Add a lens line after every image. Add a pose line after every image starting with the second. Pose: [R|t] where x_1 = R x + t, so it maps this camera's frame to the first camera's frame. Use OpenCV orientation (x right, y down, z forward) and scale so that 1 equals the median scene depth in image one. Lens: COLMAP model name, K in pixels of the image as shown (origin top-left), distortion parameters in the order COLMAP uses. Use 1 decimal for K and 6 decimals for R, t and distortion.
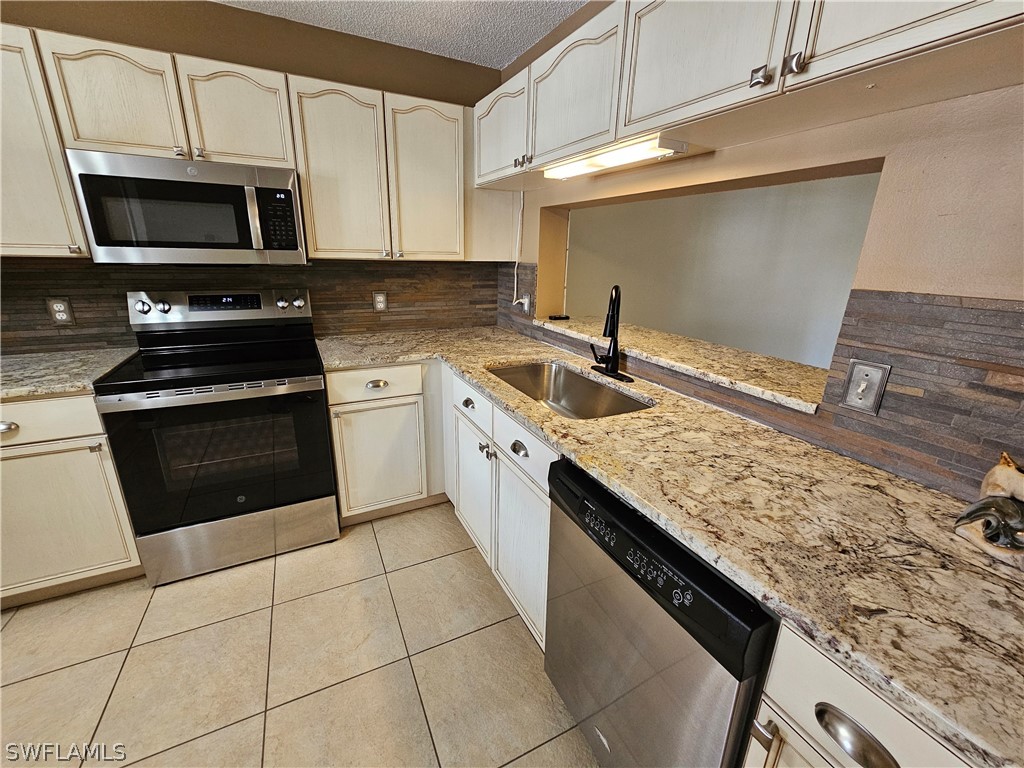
lens RADIAL K [[419.1, 0, 509.8], [0, 419.1, 380.5], [0, 0, 1]] dist [-0.003475, 0.000612]
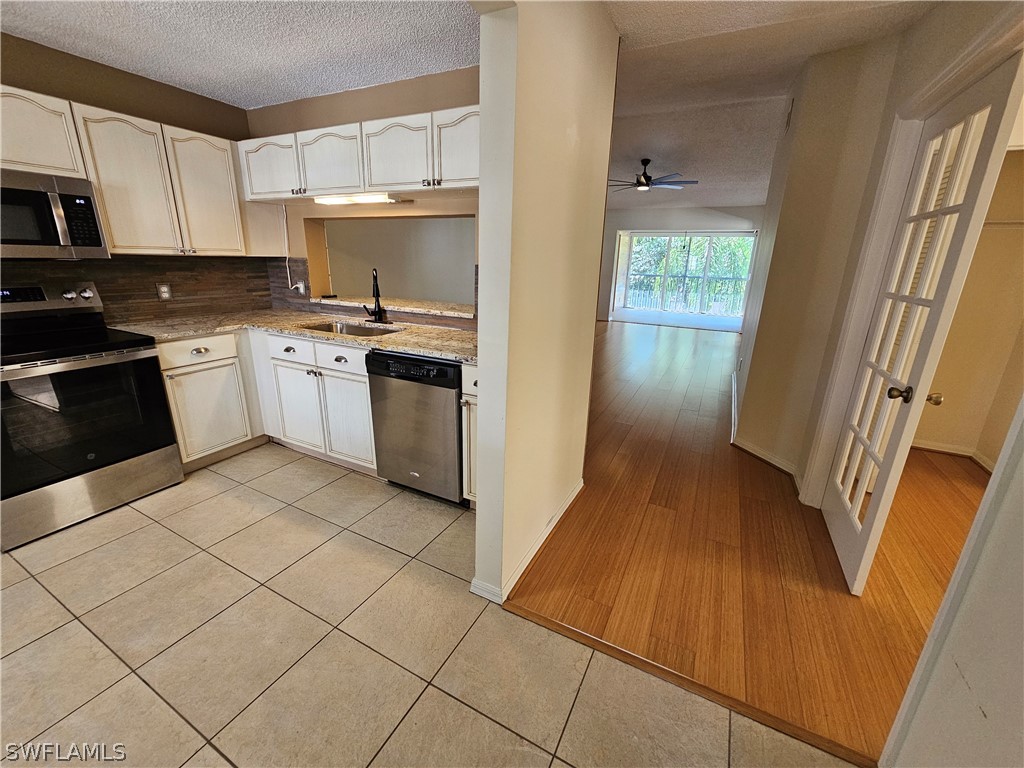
lens RADIAL K [[419.1, 0, 509.8], [0, 419.1, 380.5], [0, 0, 1]] dist [-0.003475, 0.000612]
pose [[0.808098, -0.169514, 0.564130, -0.300177], [0.168942, 0.984161, 0.053724, 0.199285], [-0.564302, 0.051891, 0.823936, -0.627556]]
